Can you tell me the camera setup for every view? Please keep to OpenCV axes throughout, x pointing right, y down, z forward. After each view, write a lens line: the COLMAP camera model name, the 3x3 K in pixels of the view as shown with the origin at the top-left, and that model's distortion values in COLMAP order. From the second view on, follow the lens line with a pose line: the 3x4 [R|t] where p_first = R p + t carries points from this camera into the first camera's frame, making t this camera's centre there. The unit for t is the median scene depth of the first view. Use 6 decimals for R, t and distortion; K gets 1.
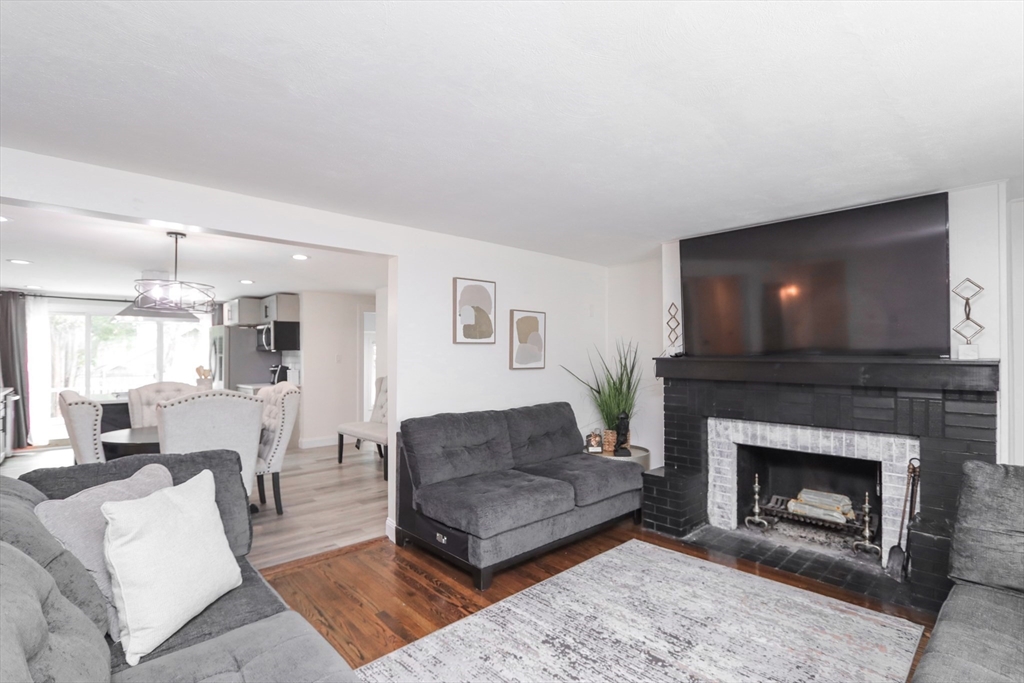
lens RADIAL K [[484.0, 0, 503.4], [0, 484.0, 344.6], [0, 0, 1]] dist [-0.016615, 0.003107]
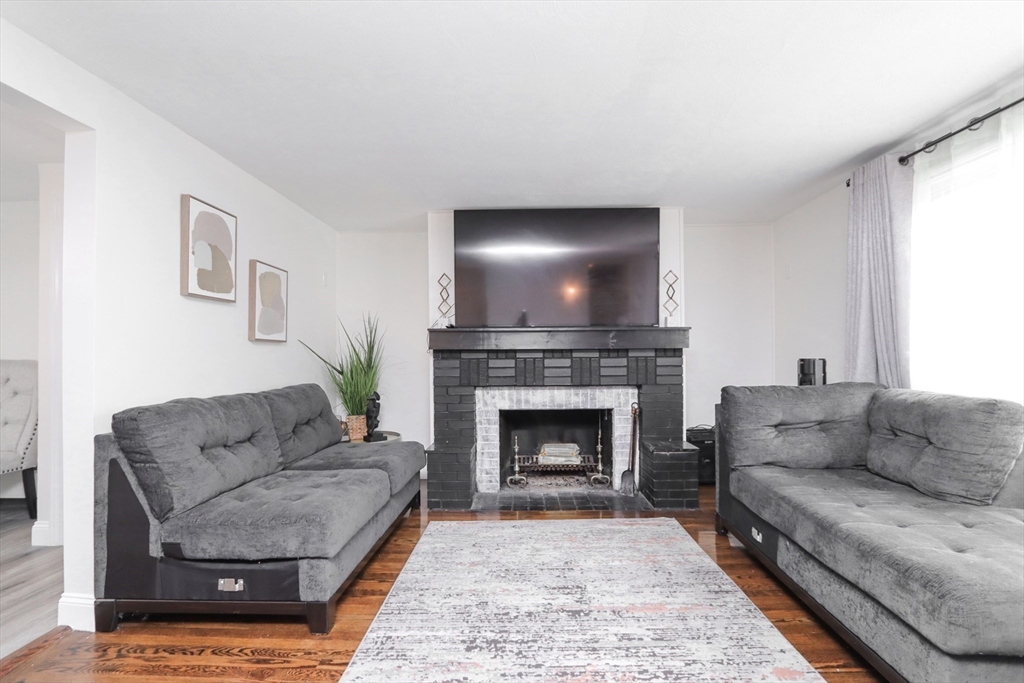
lens RADIAL K [[484.0, 0, 512.5], [0, 484.0, 346.8], [0, 0, 1]] dist [-0.016615, 0.003107]
pose [[0.690264, 0.011468, 0.723467, -0.315289], [-0.007618, 0.999934, -0.008582, 0.084243], [-0.723518, 0.000412, 0.690306, 0.275746]]
